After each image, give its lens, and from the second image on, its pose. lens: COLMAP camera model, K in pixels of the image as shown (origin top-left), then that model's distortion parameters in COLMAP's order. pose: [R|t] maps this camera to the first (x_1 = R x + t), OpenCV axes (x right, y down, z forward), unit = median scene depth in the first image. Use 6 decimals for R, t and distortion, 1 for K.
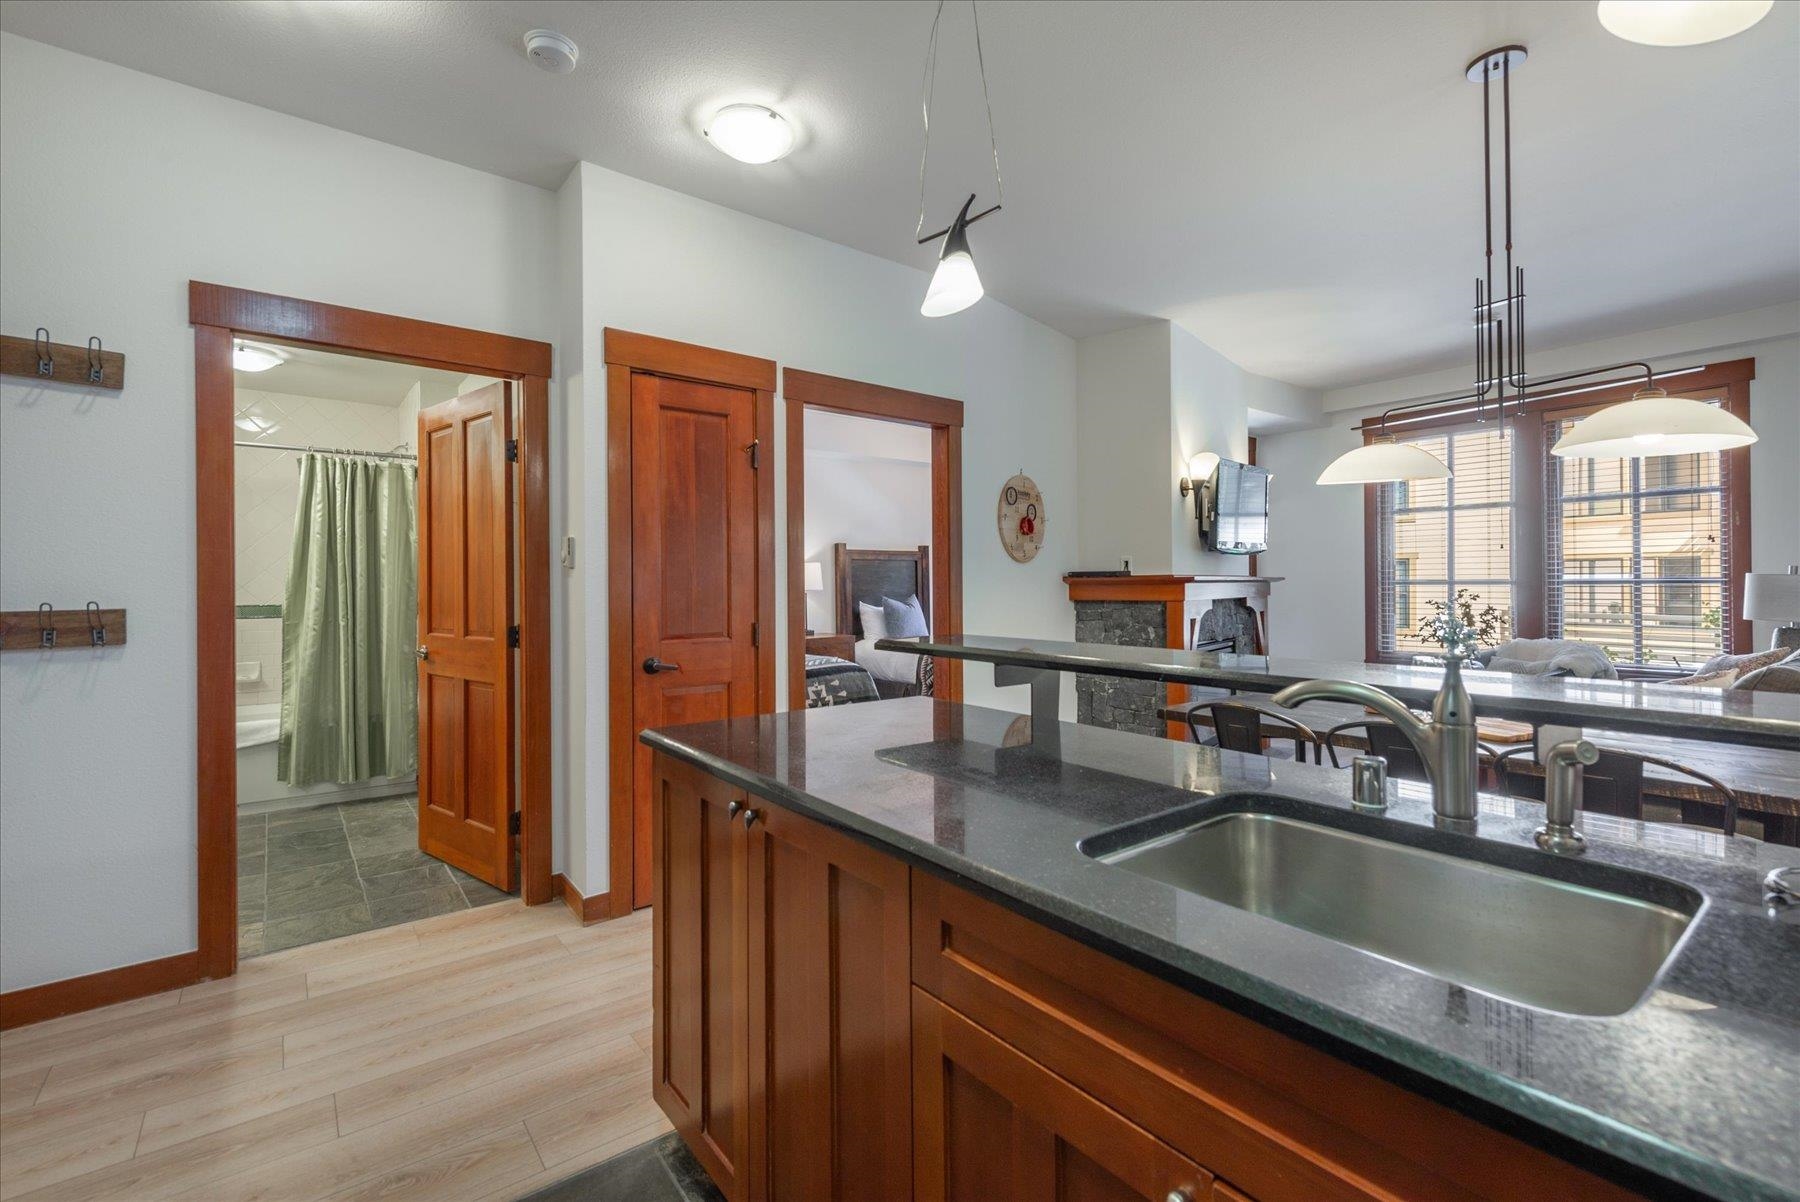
lens RADIAL K [[786.9, 0, 900.4], [0, 786.9, 582.6], [0, 0, 1]] dist [0.003182, 0.000114]
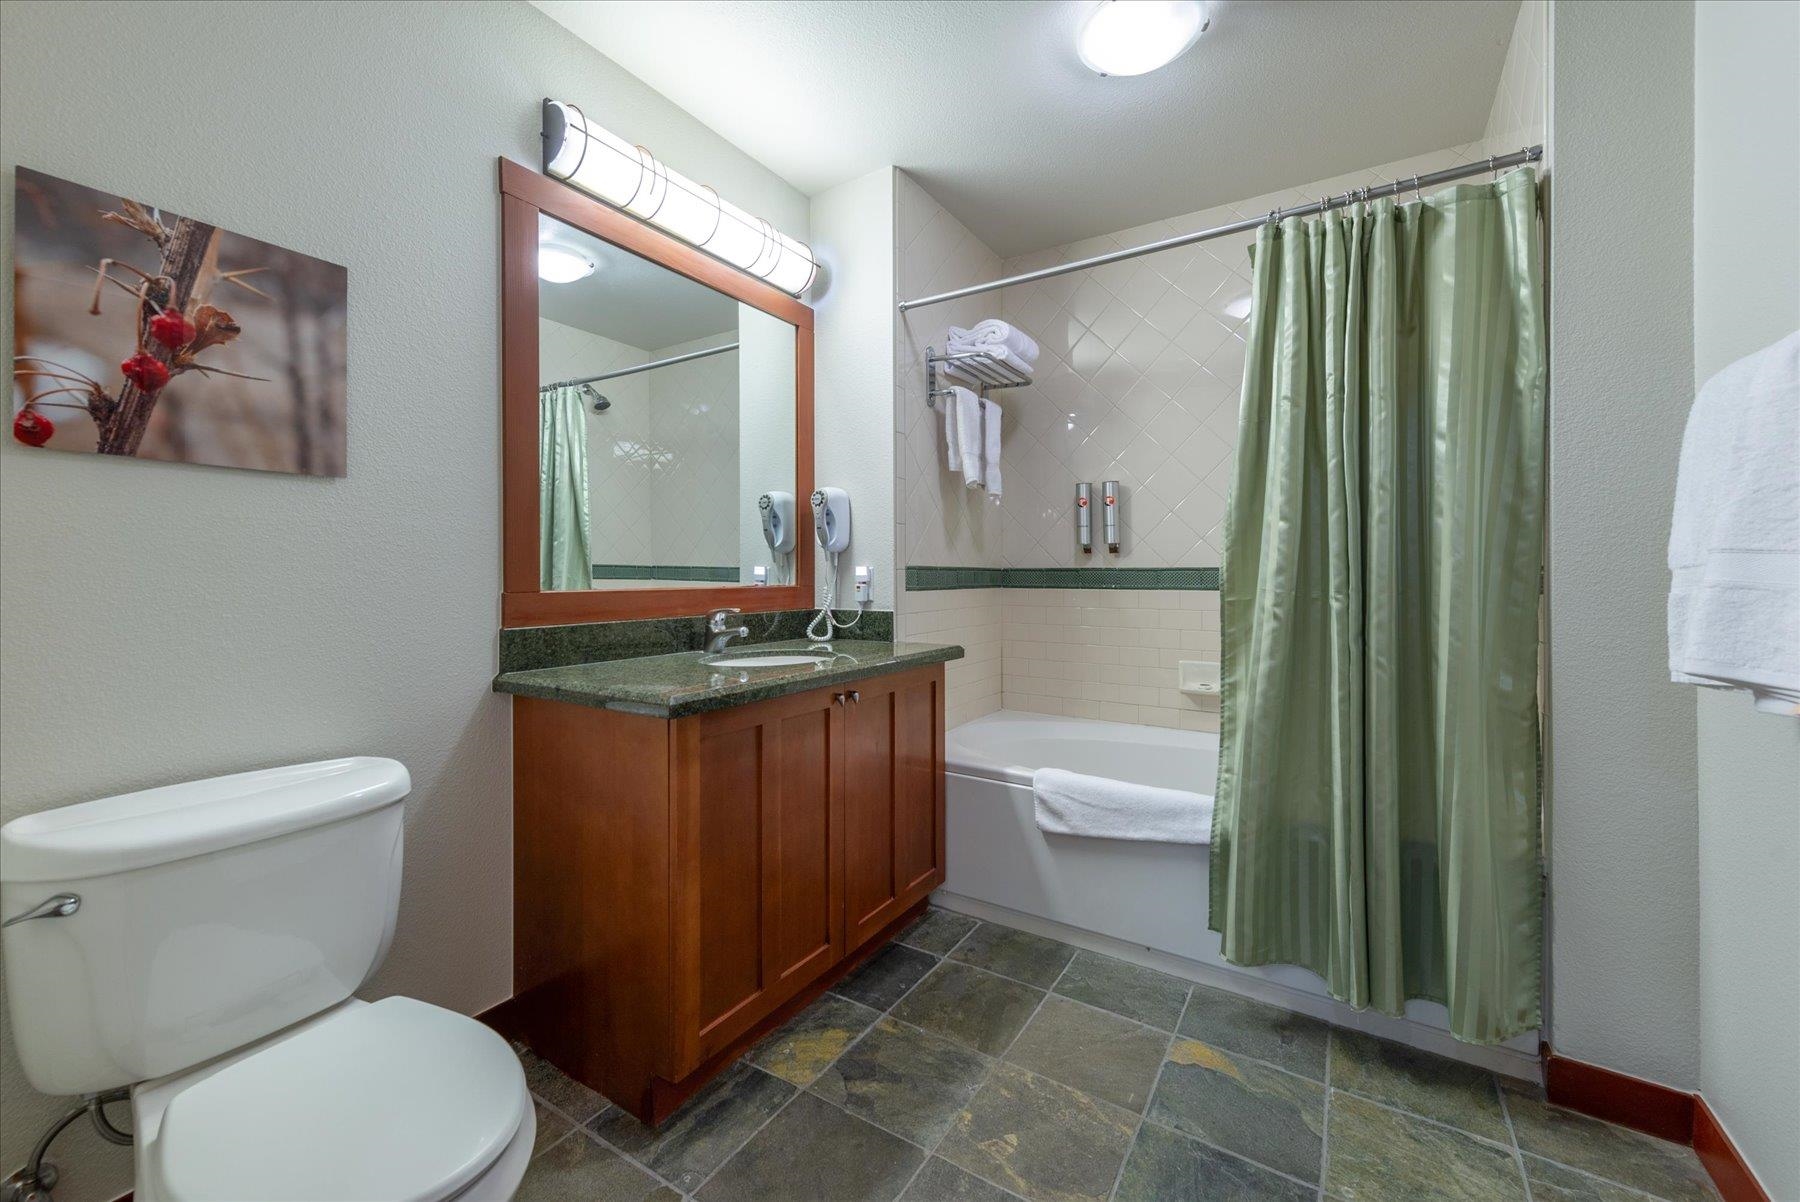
lens RADIAL K [[715.9, 0, 892.4], [0, 715.9, 573.5], [0, 0, 1]] dist [0.002277, -0.000178]
pose [[0.335936, 0.001231, -0.941884, -0.431007], [-0.003194, 0.999995, 0.000168, 0.035444], [0.941880, 0.002952, 0.335938, 0.652103]]
